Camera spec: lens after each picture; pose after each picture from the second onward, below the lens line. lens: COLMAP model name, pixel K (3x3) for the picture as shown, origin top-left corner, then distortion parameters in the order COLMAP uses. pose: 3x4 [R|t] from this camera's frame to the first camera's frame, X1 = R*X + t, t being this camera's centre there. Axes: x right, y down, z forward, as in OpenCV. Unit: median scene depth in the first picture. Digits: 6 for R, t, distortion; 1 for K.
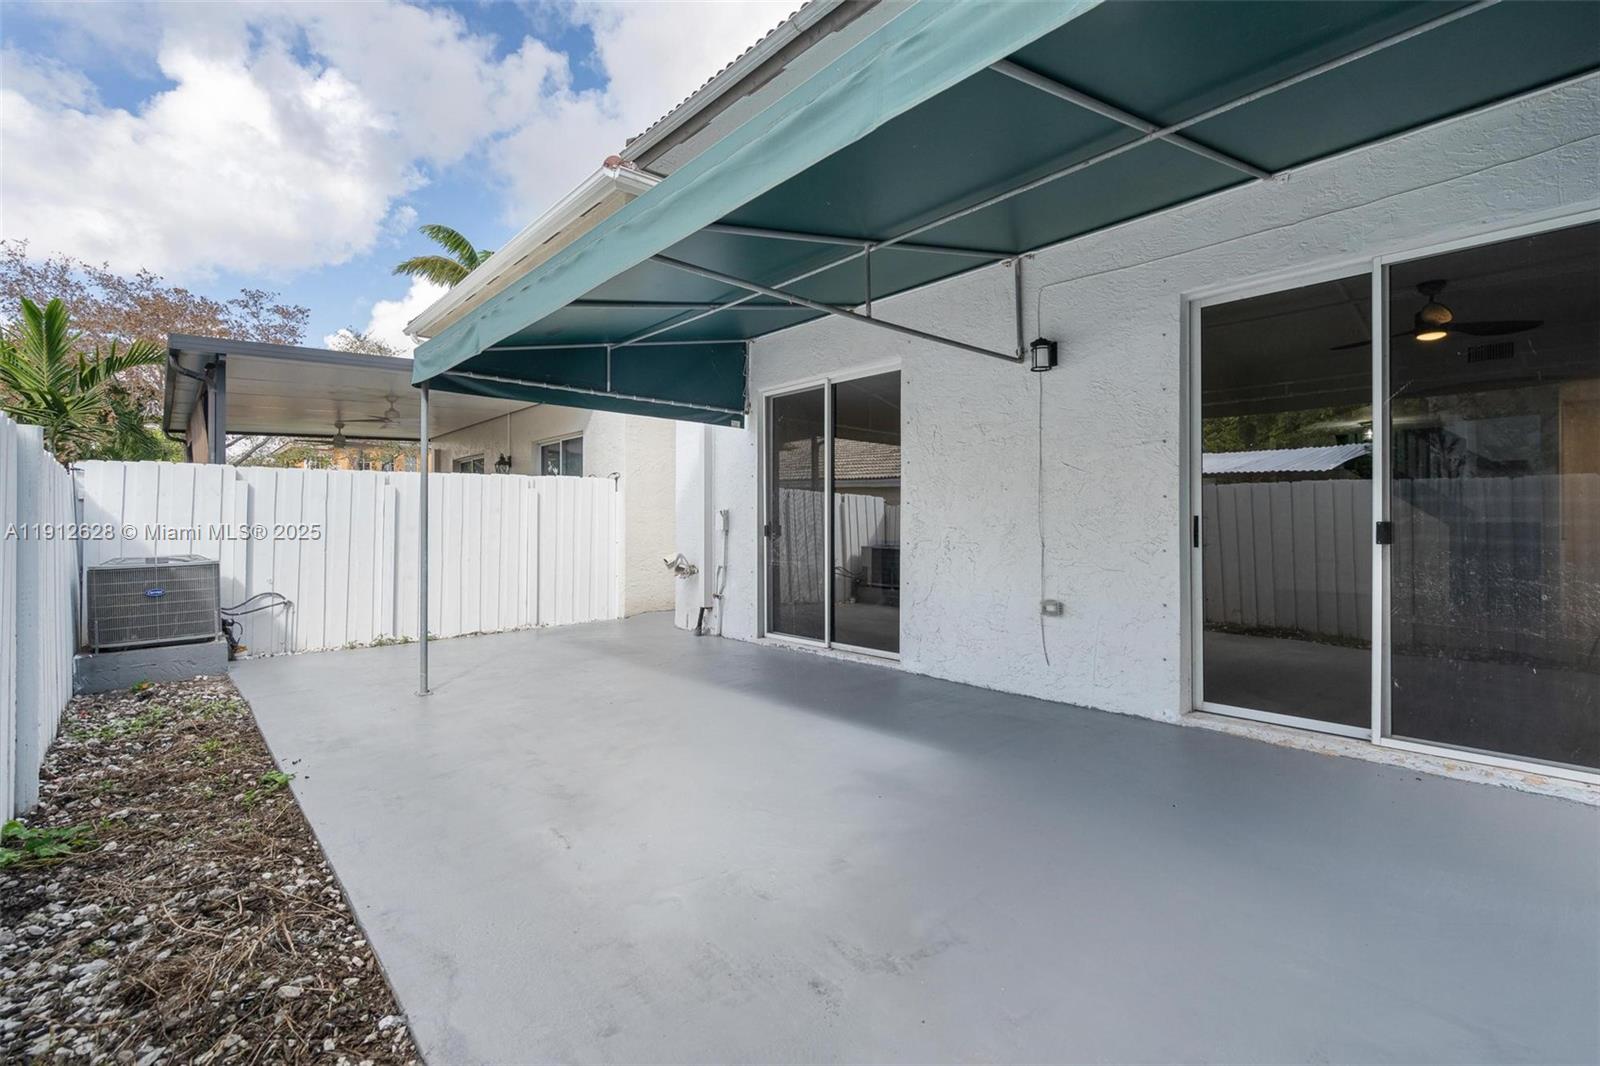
lens RADIAL K [[733.9, 0, 799.3], [0, 733.9, 526.2], [0, 0, 1]] dist [-0.011039, 0.001436]
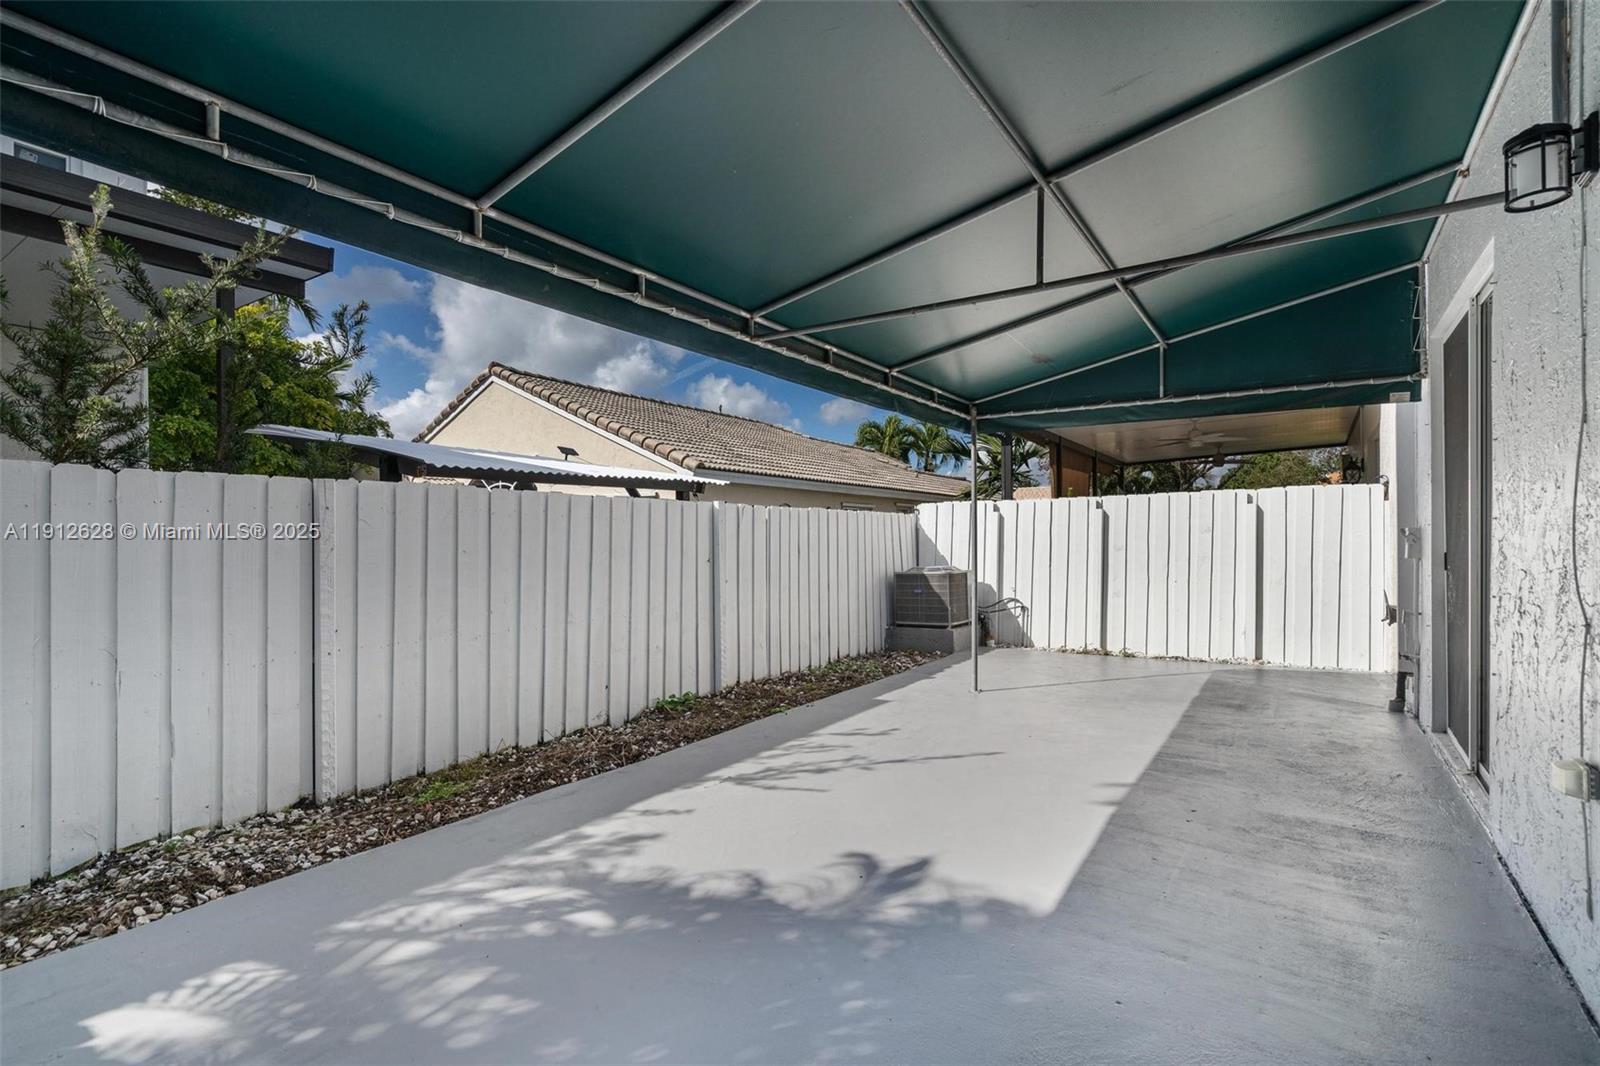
lens RADIAL K [[733.9, 0, 797.7], [0, 733.9, 536.8], [0, 0, 1]] dist [-0.011039, 0.001436]
pose [[0.233440, -0.001739, -0.972370, 0.433127], [0.003306, 0.999994, -0.000994, -0.016127], [0.972366, -0.002983, 0.233444, 0.333030]]
